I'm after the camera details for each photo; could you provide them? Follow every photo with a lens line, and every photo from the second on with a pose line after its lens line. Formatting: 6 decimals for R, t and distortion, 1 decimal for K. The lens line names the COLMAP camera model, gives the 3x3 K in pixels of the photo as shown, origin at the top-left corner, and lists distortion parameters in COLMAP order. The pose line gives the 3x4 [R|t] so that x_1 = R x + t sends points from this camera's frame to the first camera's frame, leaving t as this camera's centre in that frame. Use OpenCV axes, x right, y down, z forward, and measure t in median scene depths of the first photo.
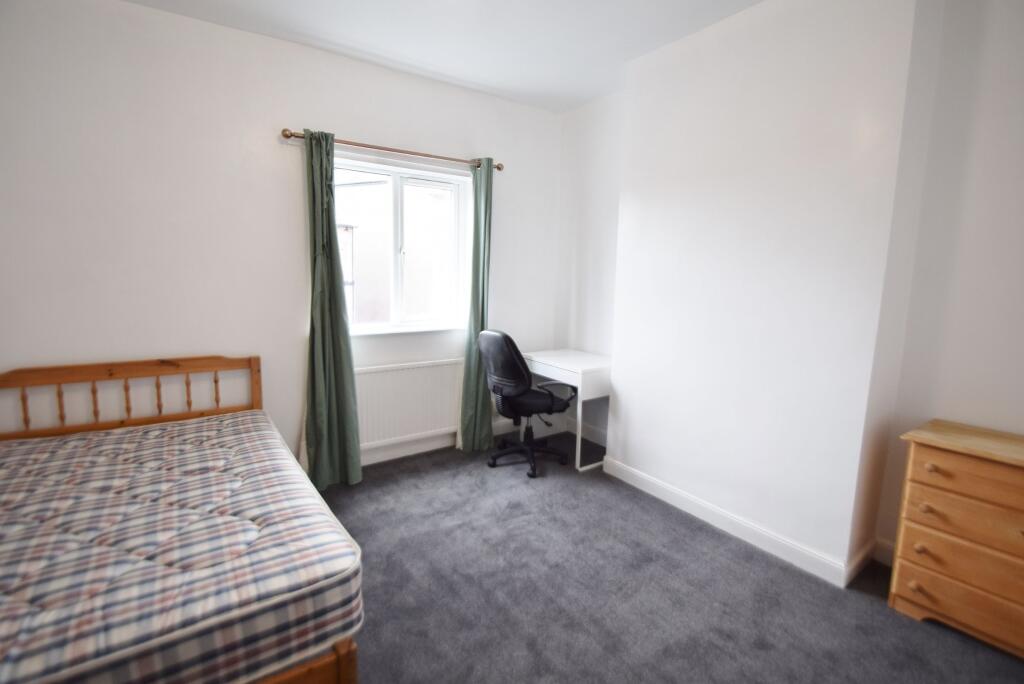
lens RADIAL K [[477.9, 0, 509.0], [0, 477.9, 340.9], [0, 0, 1]] dist [0.030661, -0.024042]
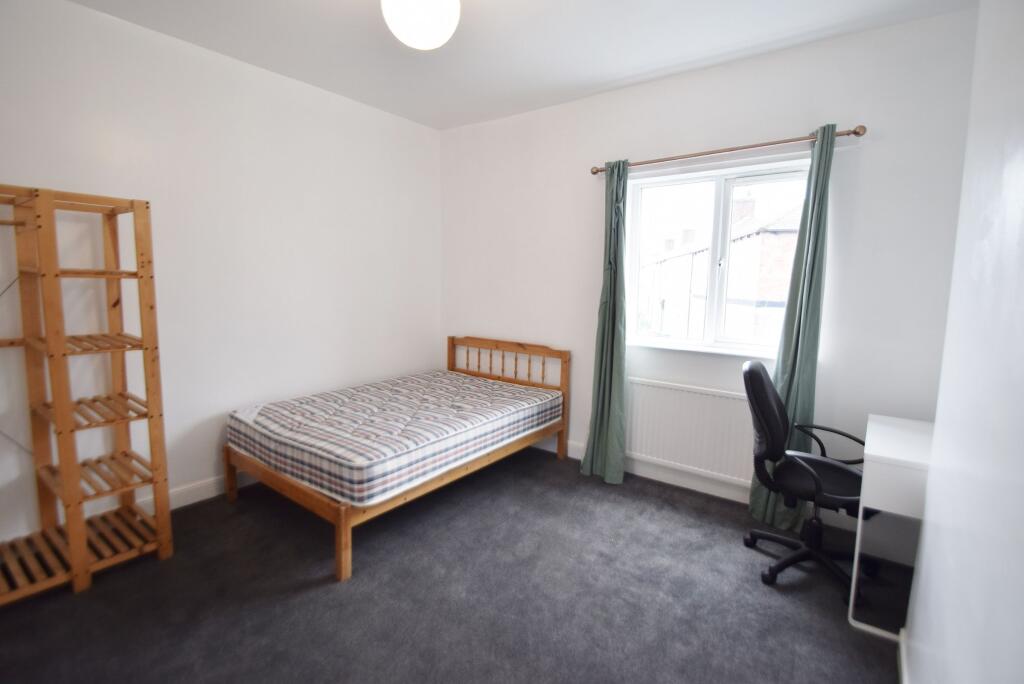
lens RADIAL K [[477.9, 0, 509.0], [0, 477.9, 340.9], [0, 0, 1]] dist [0.030661, -0.024042]
pose [[0.310455, 0.106781, -0.944572, 0.652986], [-0.149983, 0.986727, 0.062251, -0.051872], [0.938681, 0.122344, 0.322350, 0.463407]]
